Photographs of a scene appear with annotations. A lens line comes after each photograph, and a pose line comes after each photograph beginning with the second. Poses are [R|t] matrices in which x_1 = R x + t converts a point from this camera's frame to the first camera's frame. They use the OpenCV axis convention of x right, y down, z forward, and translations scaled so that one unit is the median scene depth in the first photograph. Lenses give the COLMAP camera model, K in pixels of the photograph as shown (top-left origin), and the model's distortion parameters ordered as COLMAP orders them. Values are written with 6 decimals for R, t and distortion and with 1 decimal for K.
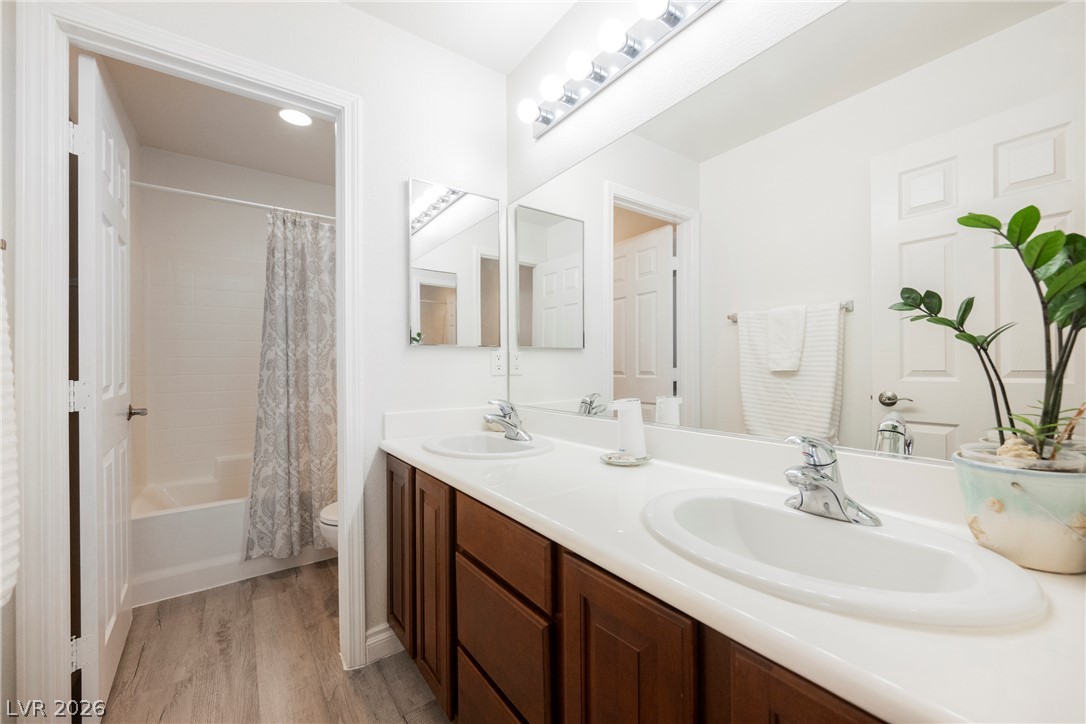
lens RADIAL K [[423.2, 0, 539.7], [0, 423.2, 361.5], [0, 0, 1]] dist [0.000784, -0.000432]
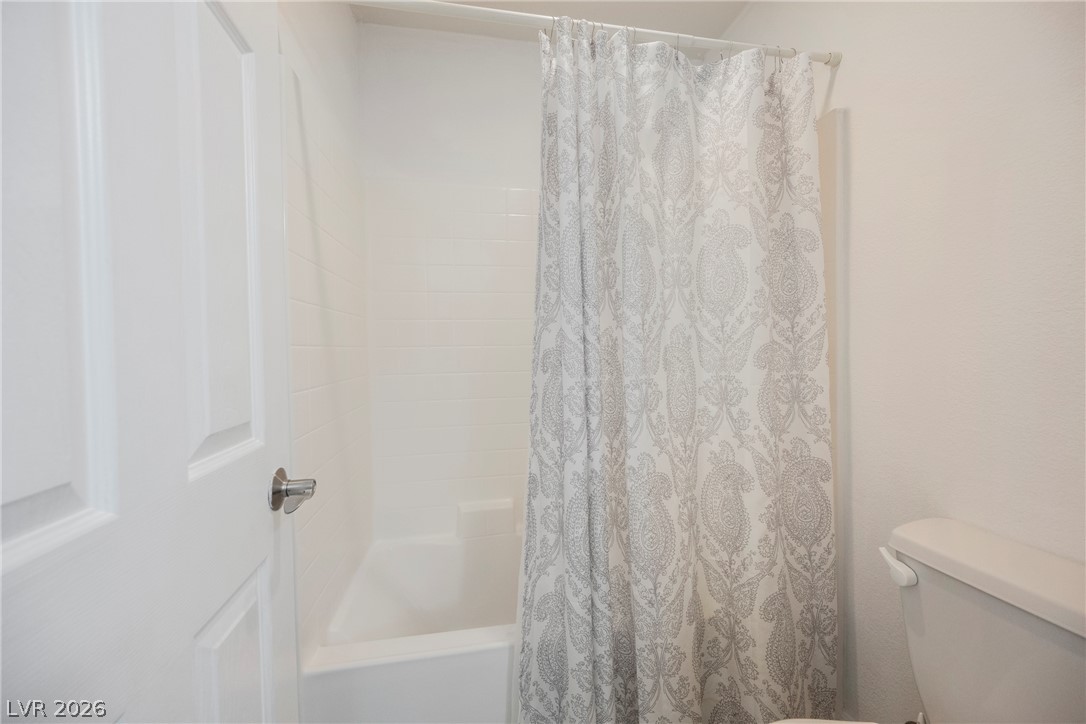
lens RADIAL K [[423.2, 0, 544.7], [0, 423.2, 356.3], [0, 0, 1]] dist [0.000784, -0.000432]
pose [[0.898656, -0.003319, -0.438641, -0.440671], [0.012487, 0.999760, 0.018018, -0.006785], [0.438476, -0.021670, 0.898482, 0.584346]]
